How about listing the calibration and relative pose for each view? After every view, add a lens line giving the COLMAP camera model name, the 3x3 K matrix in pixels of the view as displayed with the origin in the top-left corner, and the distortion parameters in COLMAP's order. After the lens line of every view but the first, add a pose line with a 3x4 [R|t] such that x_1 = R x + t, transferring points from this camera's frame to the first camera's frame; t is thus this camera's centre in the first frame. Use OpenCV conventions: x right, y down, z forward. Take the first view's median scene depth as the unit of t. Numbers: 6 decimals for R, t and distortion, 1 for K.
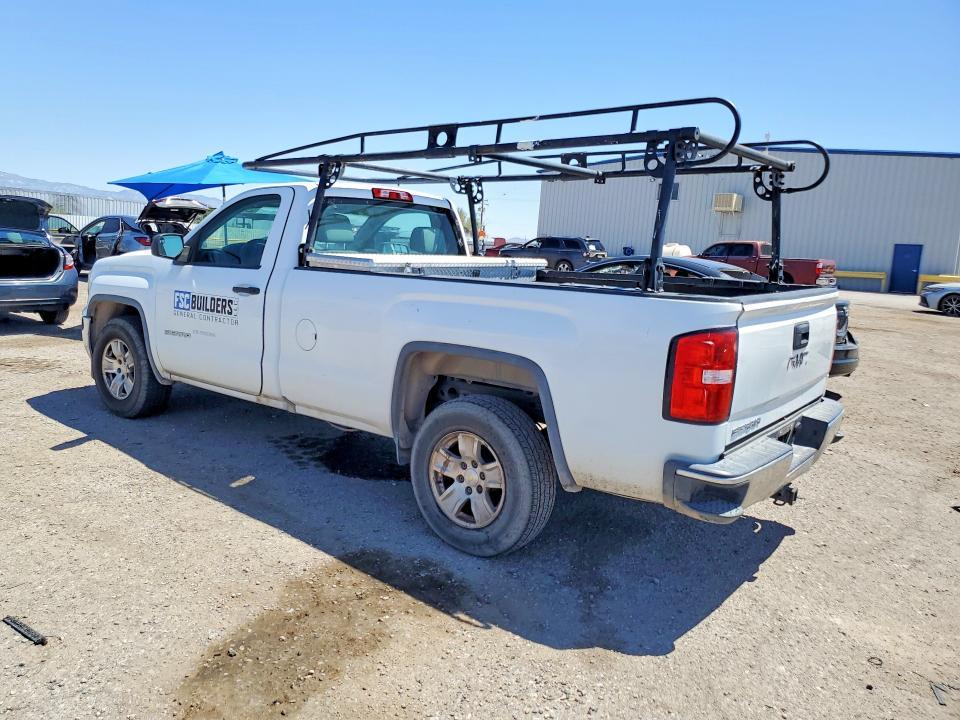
lens RADIAL K [[776.0, 0, 472.0], [0, 776.0, 362.8], [0, 0, 1]] dist [0.005215, 0.004450]
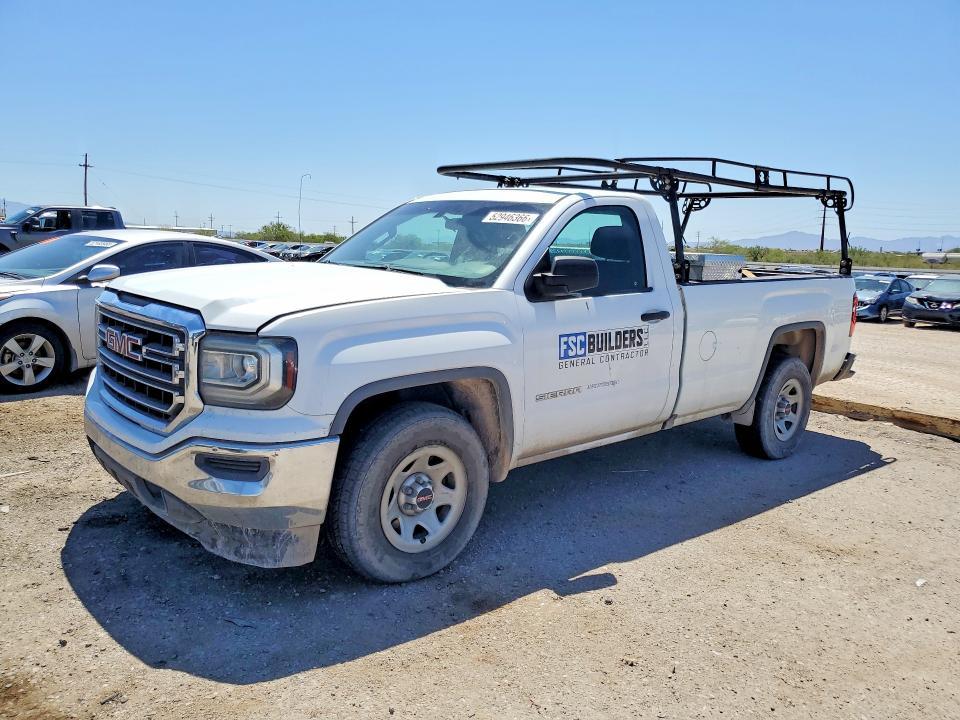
lens RADIAL K [[746.3, 0, 465.7], [0, 746.3, 356.8], [0, 0, 1]] dist [0.039064, 0.002448]
pose [[0.136551, -0.201524, 0.969919, -1.122873], [0.116828, 0.975533, 0.186243, -0.223057], [-0.983720, 0.087882, 0.156754, 1.034012]]
